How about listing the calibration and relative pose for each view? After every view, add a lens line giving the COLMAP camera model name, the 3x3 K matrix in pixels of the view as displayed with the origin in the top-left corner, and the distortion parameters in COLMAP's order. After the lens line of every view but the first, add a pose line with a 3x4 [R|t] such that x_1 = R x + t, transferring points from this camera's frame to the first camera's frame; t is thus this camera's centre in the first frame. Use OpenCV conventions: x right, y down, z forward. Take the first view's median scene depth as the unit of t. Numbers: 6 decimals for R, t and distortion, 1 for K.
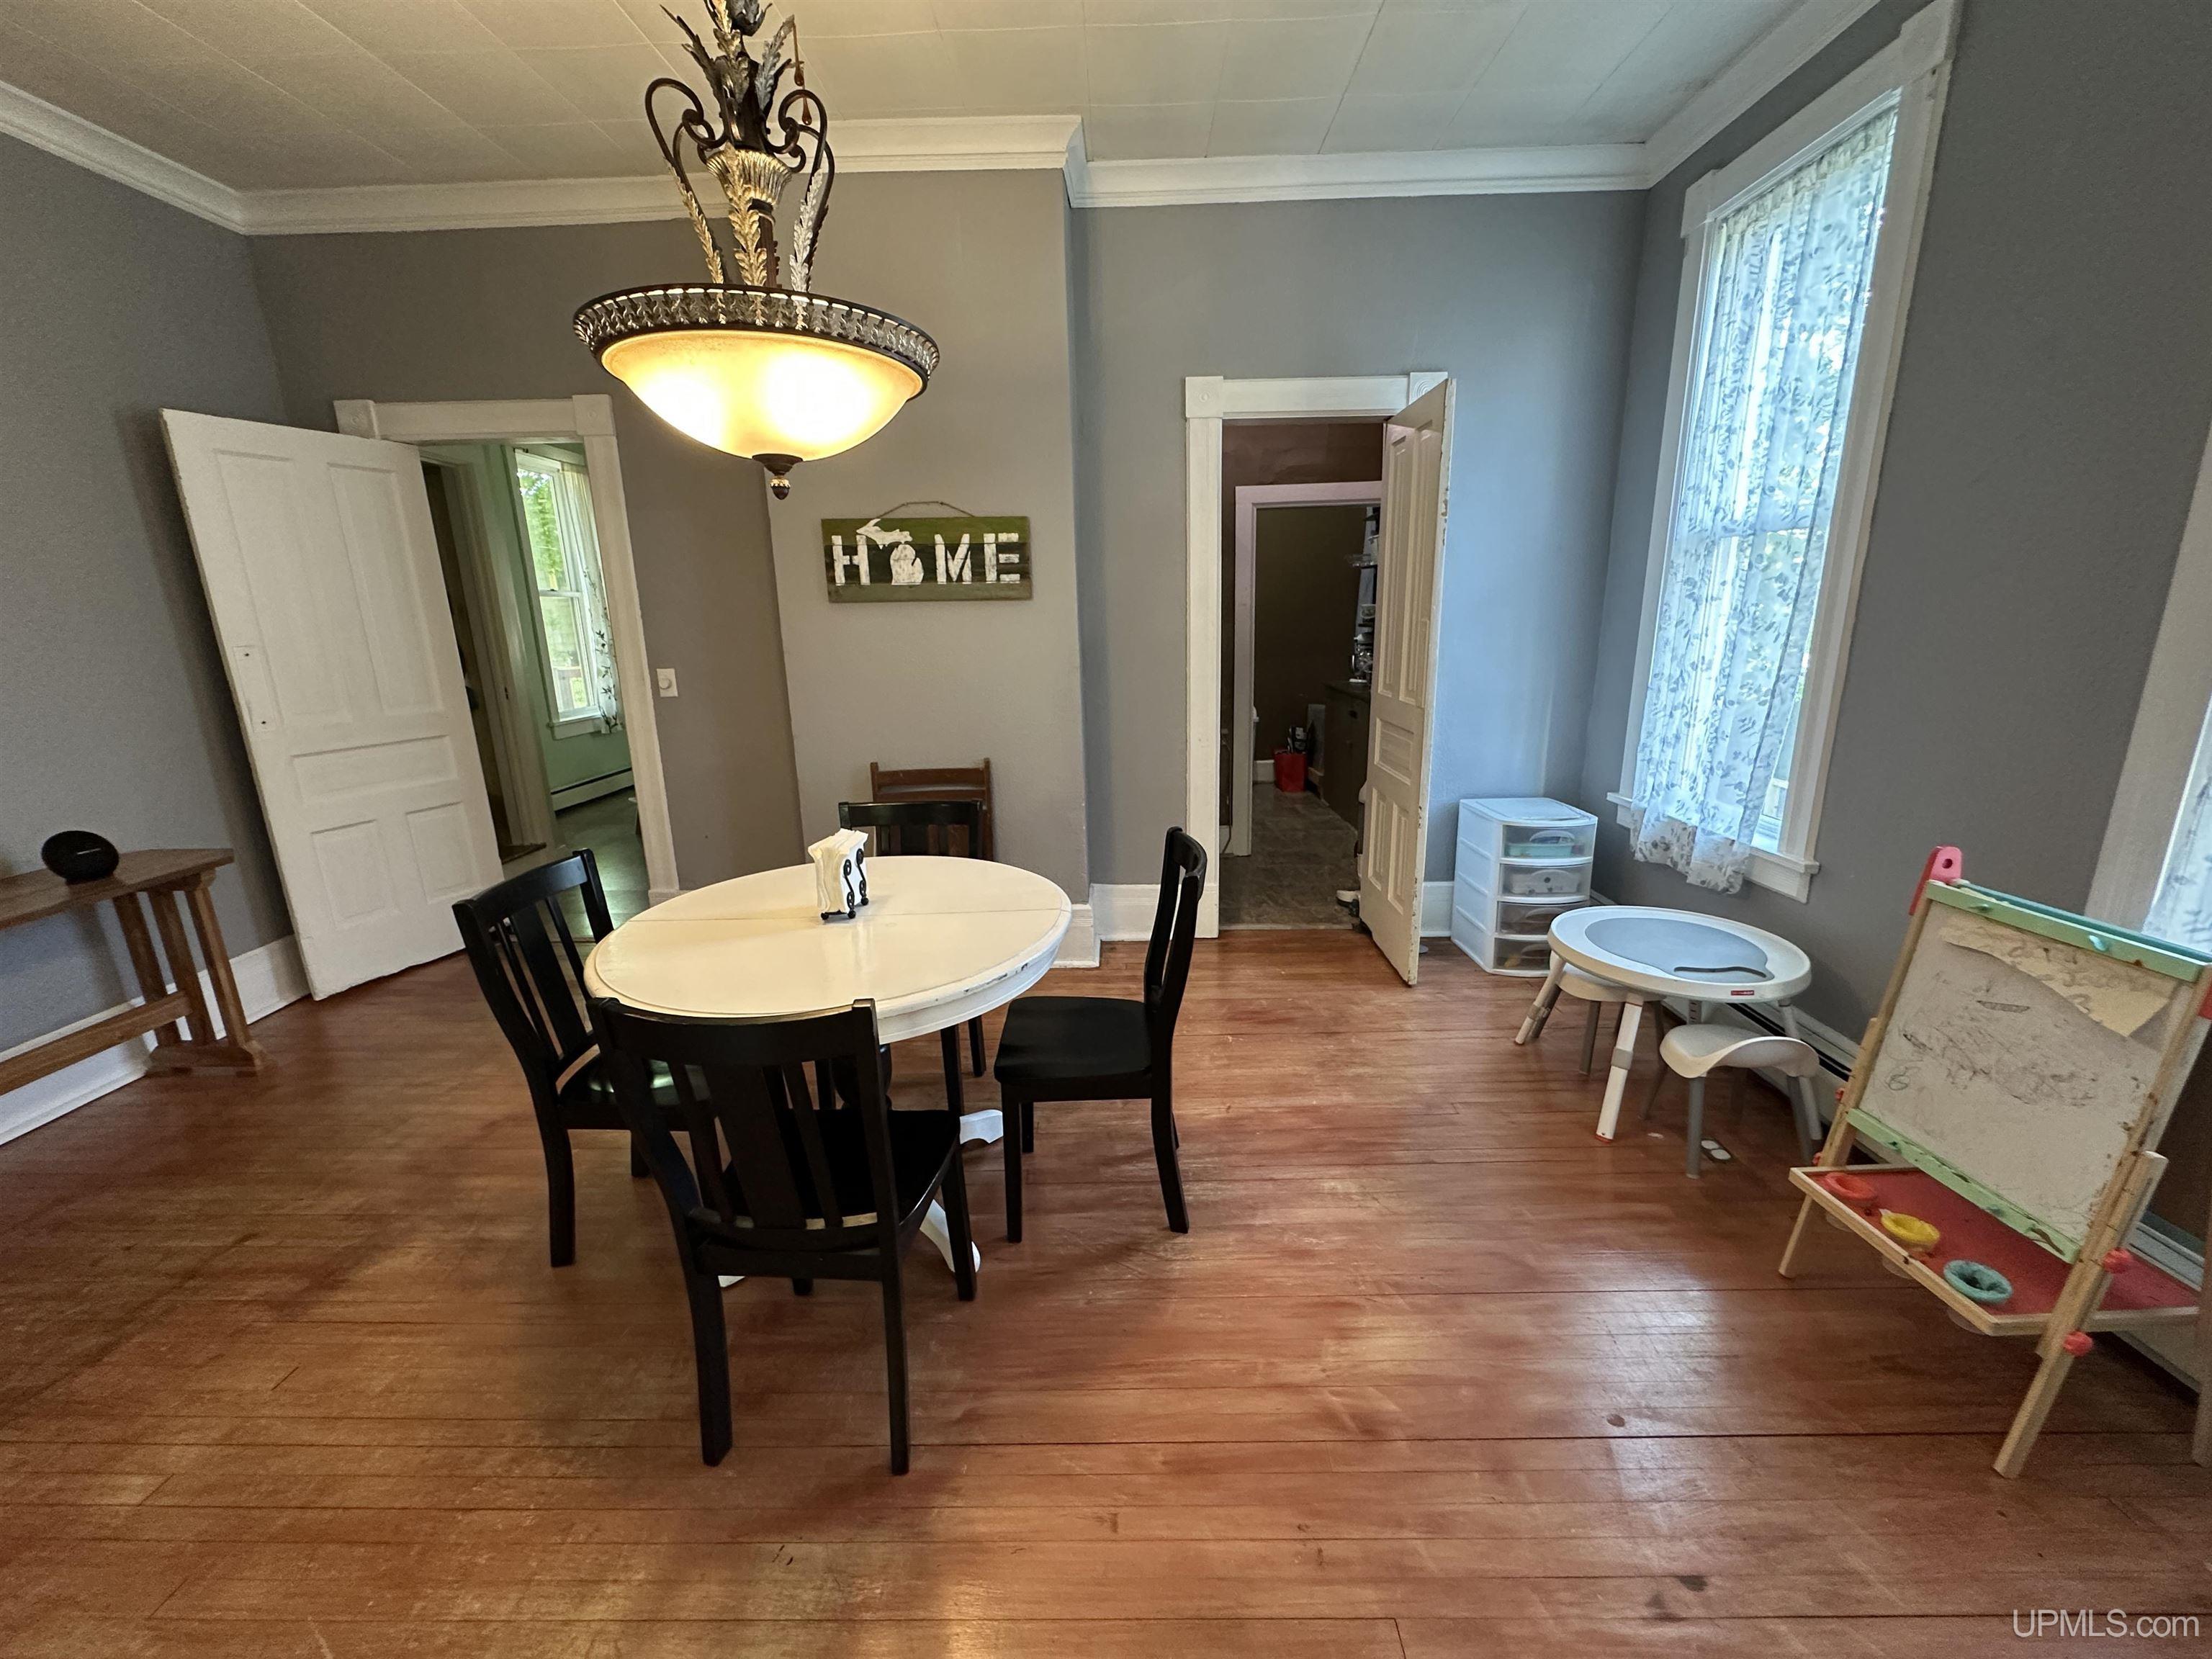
lens RADIAL K [[882.9, 0, 1111.3], [0, 882.9, 833.6], [0, 0, 1]] dist [-0.003672, 0.000289]
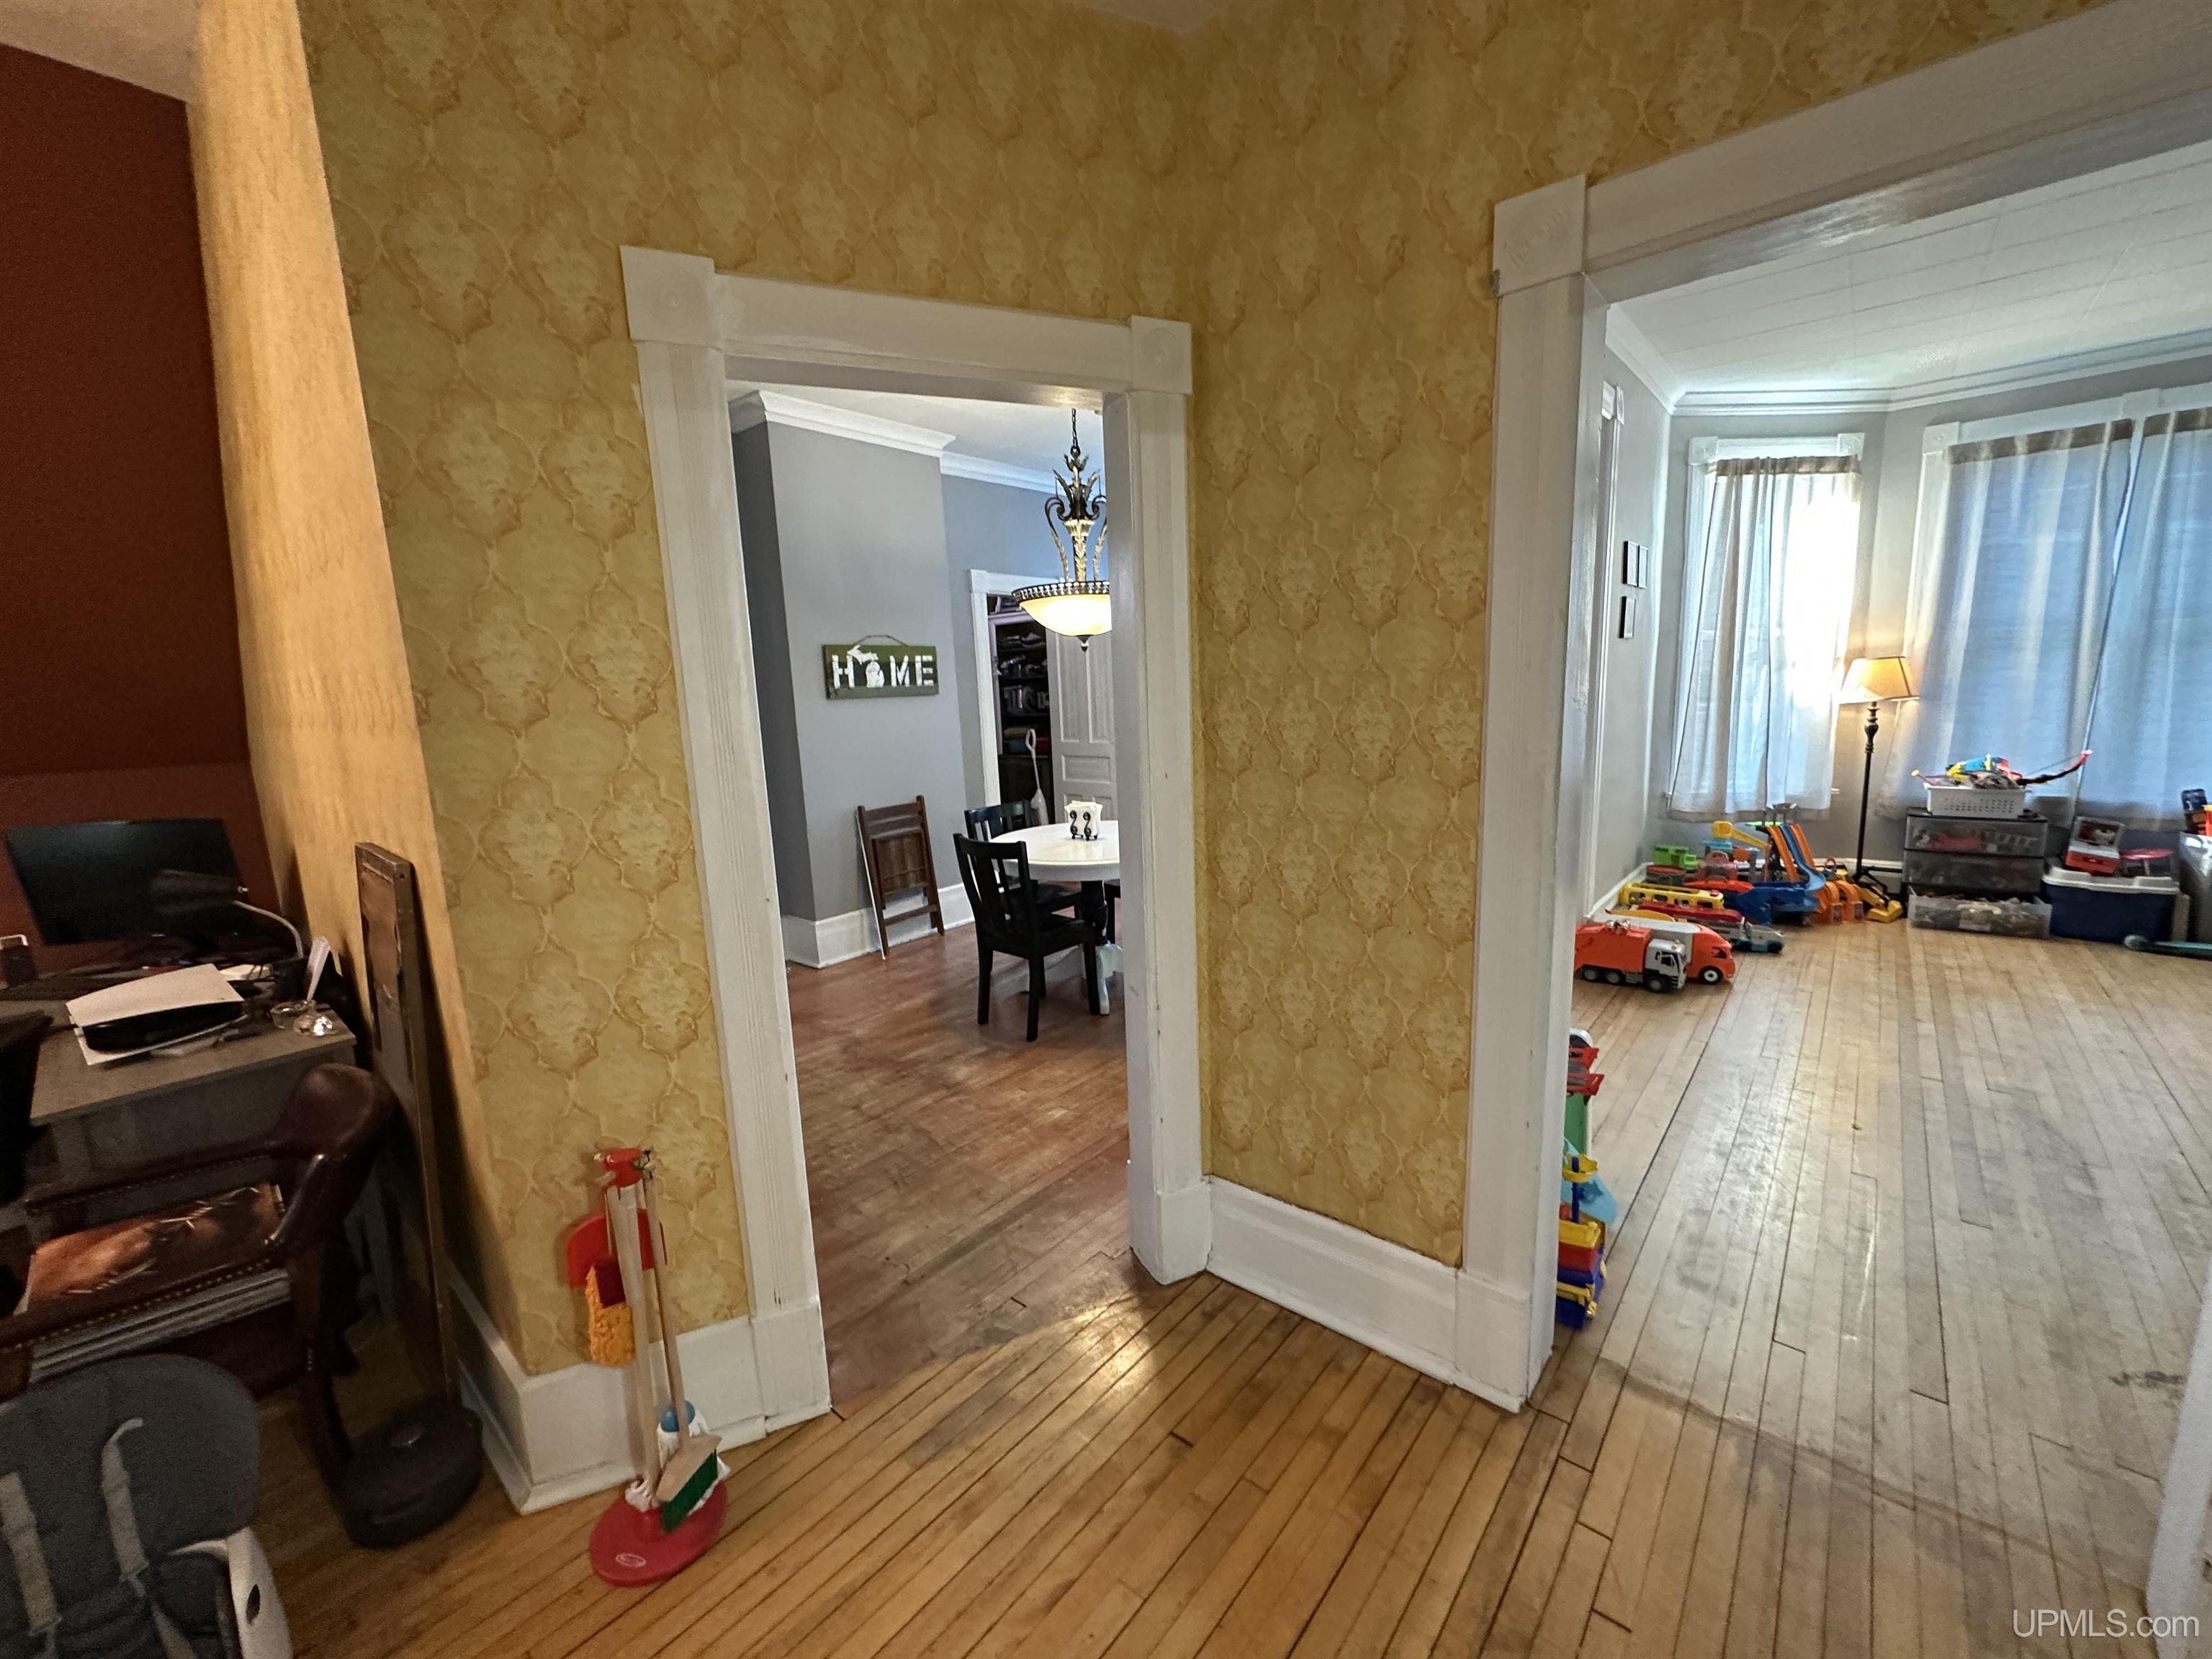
lens RADIAL K [[882.9, 0, 1107.1], [0, 882.9, 829.3], [0, 0, 1]] dist [-0.003672, 0.000289]
pose [[0.639209, -0.133094, 0.757429, -1.189904], [0.213745, 0.976850, -0.008733, 0.061679], [-0.738732, 0.167479, 0.652860, -0.267708]]
